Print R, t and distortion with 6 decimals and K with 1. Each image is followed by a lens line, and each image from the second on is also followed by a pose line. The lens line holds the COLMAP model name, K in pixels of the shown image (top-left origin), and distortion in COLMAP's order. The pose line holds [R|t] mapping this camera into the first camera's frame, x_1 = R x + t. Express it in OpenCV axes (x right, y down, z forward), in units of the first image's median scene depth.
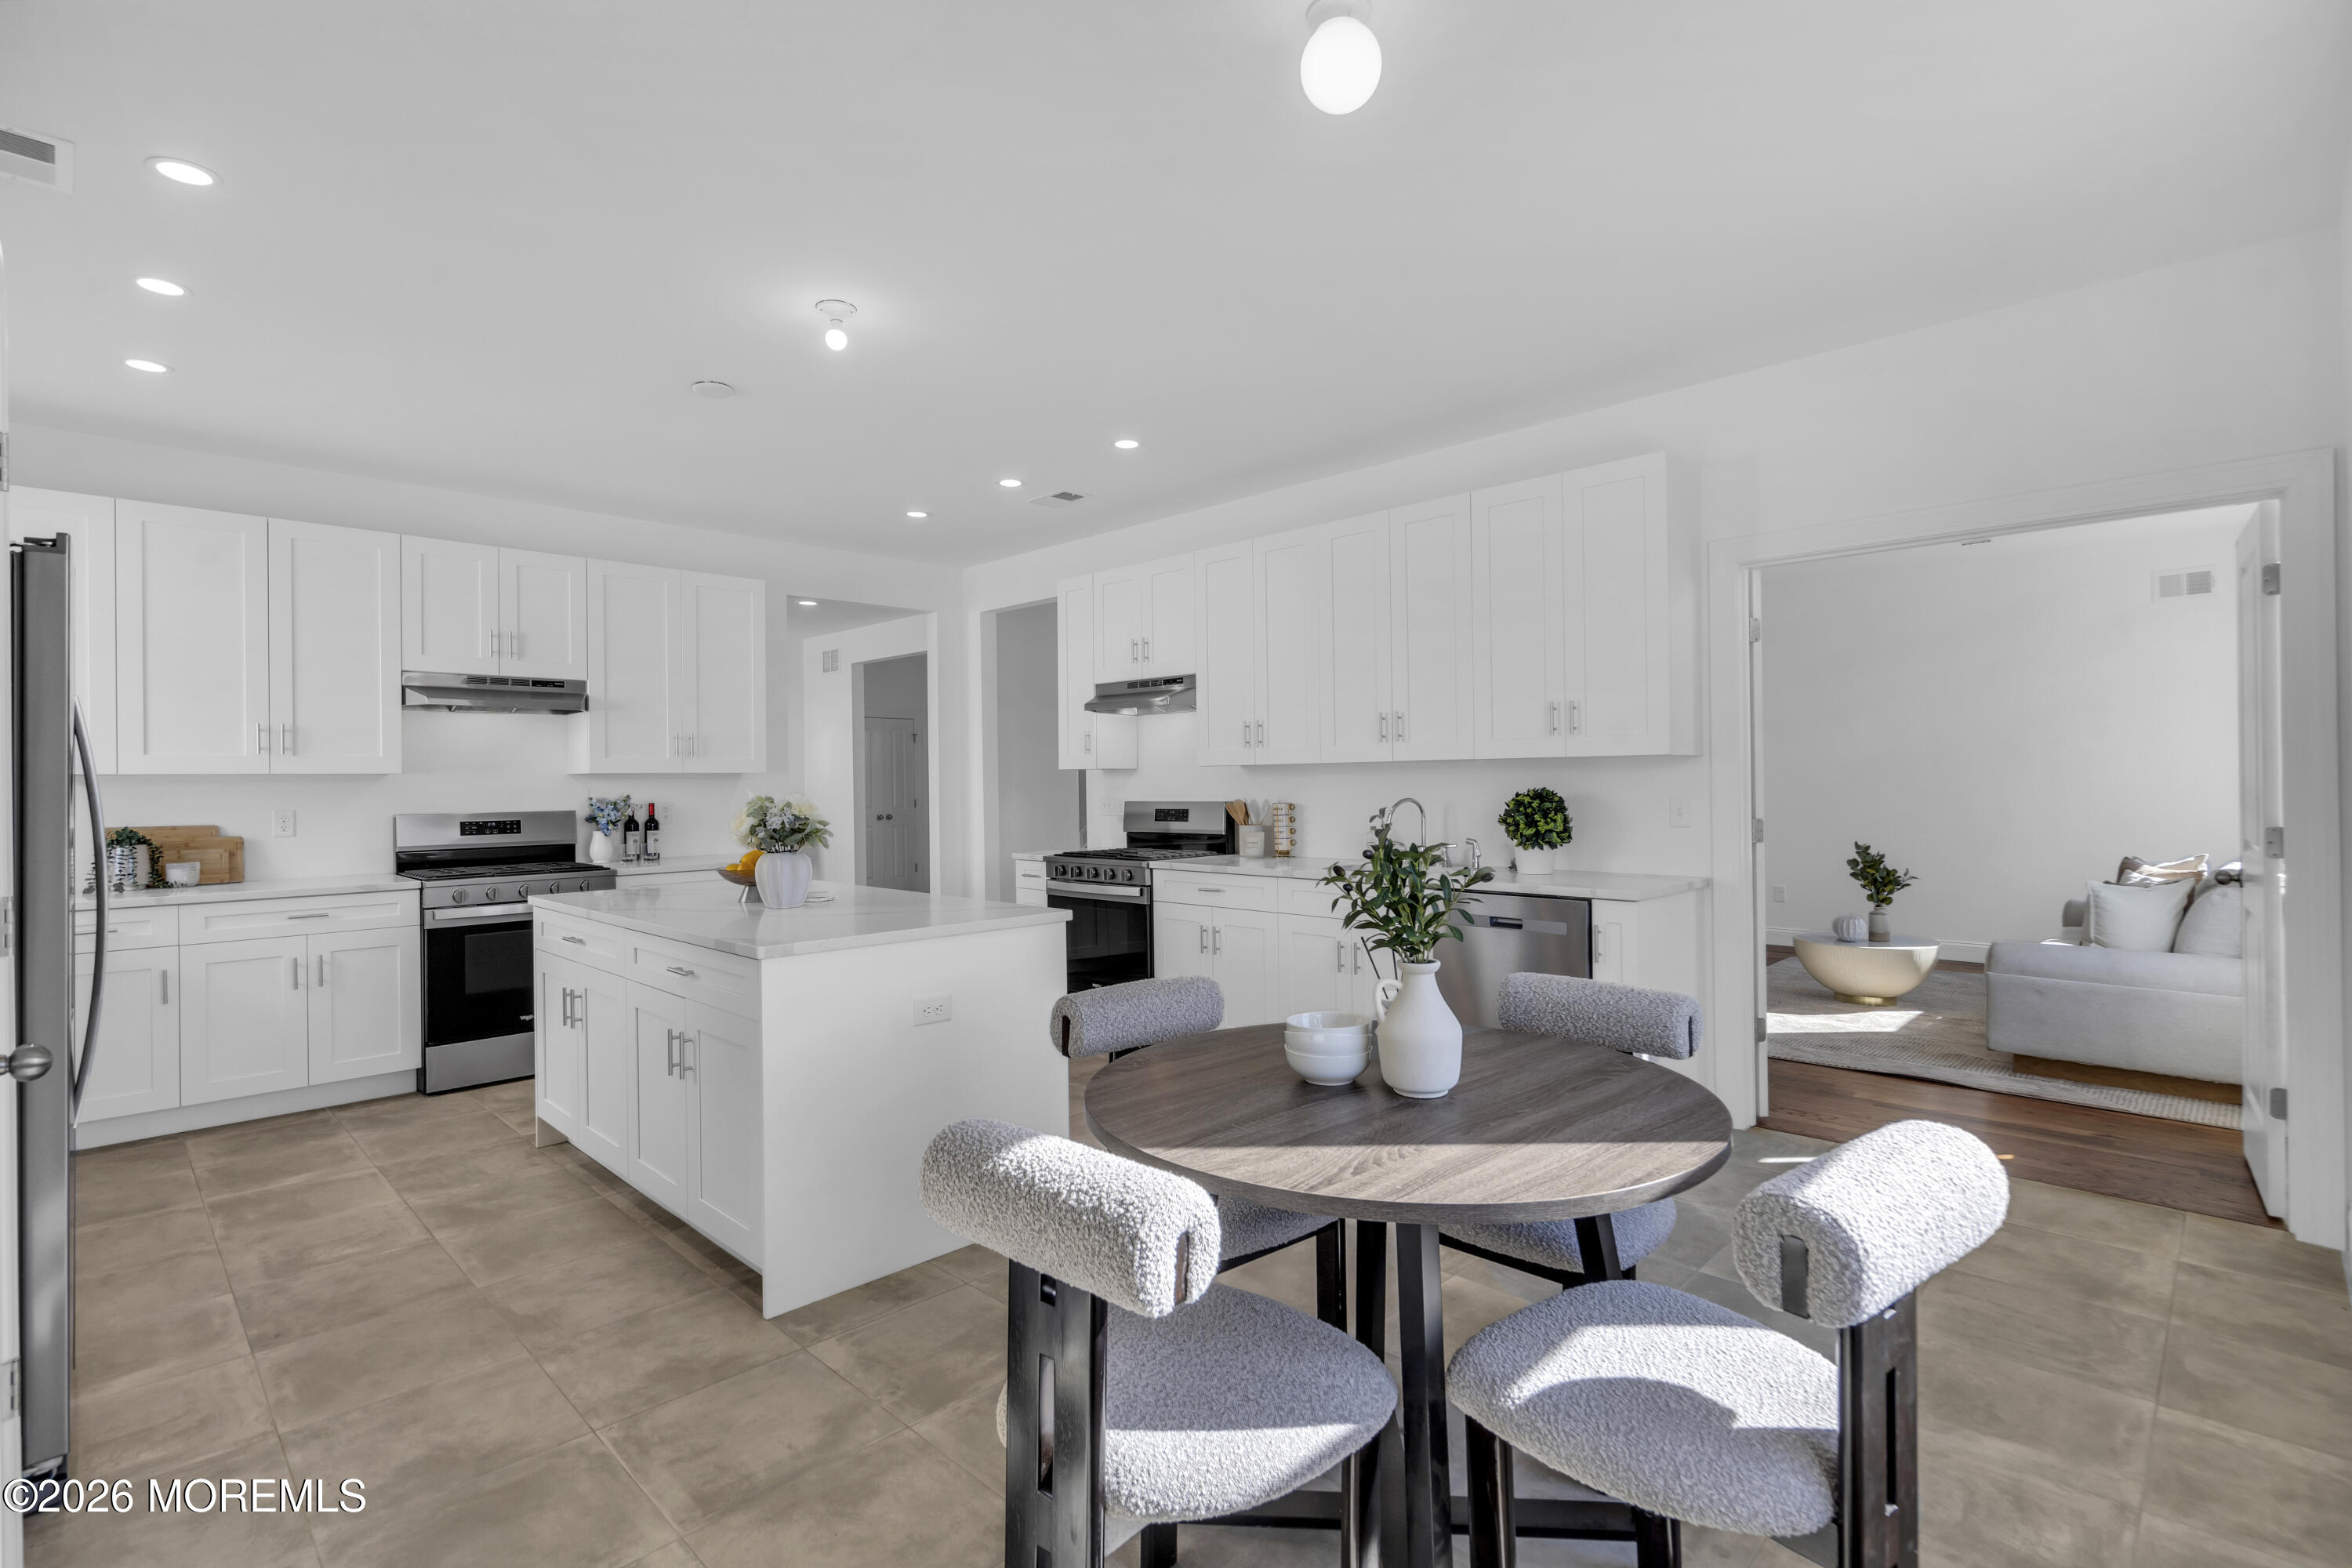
lens RADIAL K [[1086.3, 0, 1176.0], [0, 1086.3, 784.0], [0, 0, 1]] dist [0.000508, -0.000315]
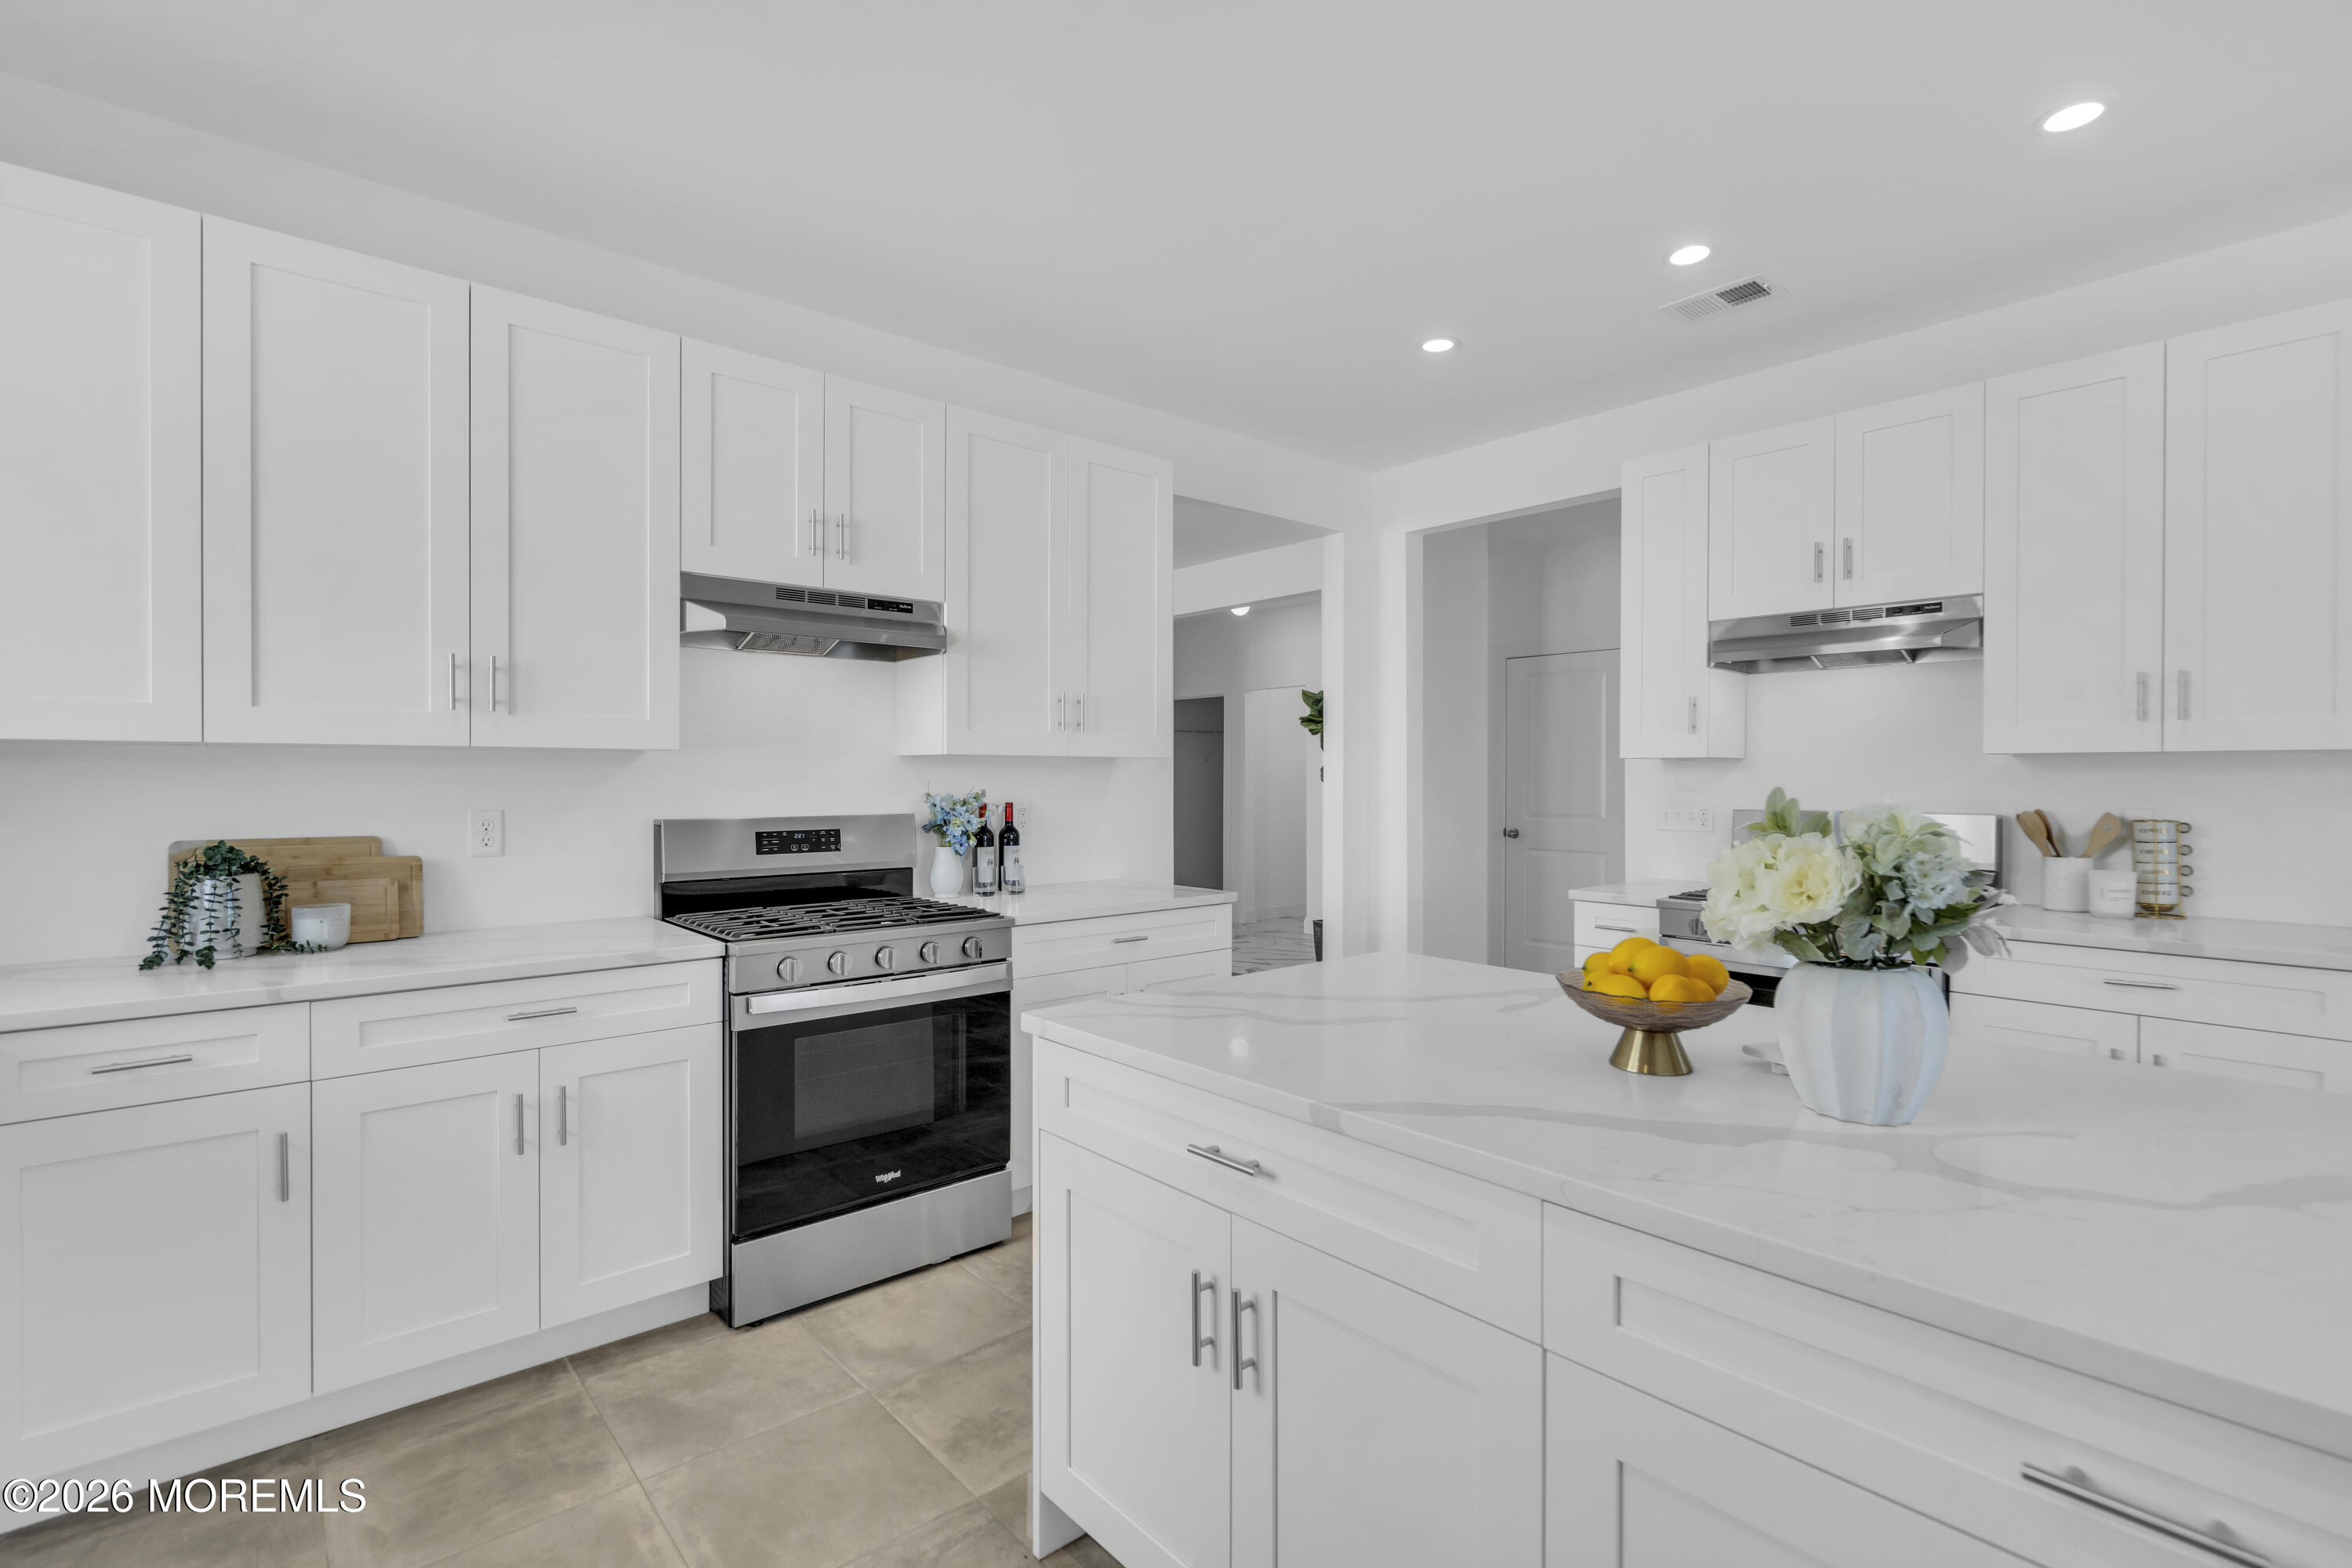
lens RADIAL K [[1068.2, 0, 1176.0], [0, 1068.2, 784.0], [0, 0, 1]] dist [-0.004941, 0.000511]
pose [[0.997504, 0.012938, -0.069415, -0.400278], [-0.012658, 0.999910, 0.004463, 0.002812], [0.069466, -0.003573, 0.997578, 0.442140]]
